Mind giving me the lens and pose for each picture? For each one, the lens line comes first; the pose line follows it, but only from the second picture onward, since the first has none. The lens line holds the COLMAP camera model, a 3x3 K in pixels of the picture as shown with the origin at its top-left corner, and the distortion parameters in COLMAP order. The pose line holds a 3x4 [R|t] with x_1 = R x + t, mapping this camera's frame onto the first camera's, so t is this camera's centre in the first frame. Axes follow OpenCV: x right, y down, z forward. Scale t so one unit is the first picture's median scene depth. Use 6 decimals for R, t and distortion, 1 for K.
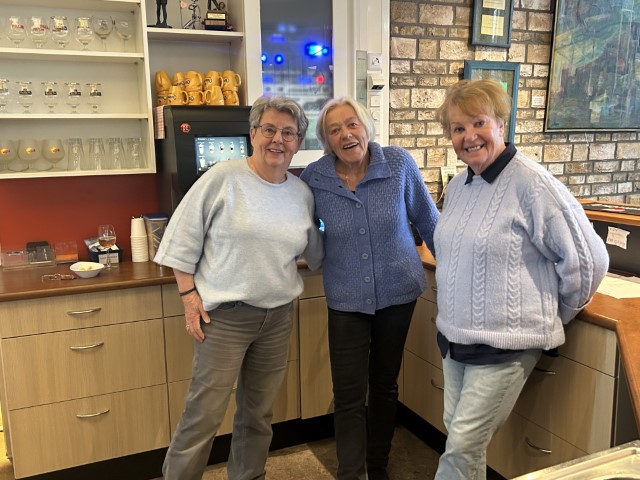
lens RADIAL K [[625.5, 0, 323.6], [0, 625.5, 235.6], [0, 0, 1]] dist [0.015540, 0.000000]
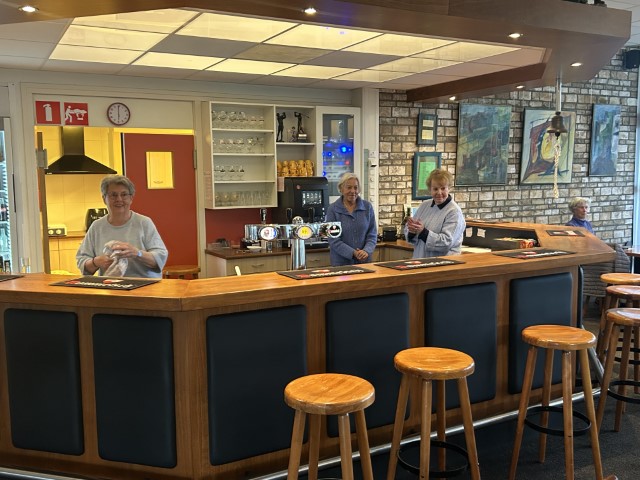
lens RADIAL K [[625.5, 0, 317.6], [0, 625.5, 244.3], [0, 0, 1]] dist [0.015540, 0.000000]
pose [[0.997404, -0.006600, 0.071701, -0.237269], [0.010107, 0.998764, -0.048662, 0.116518], [-0.071291, 0.049260, 0.996238, -0.992777]]
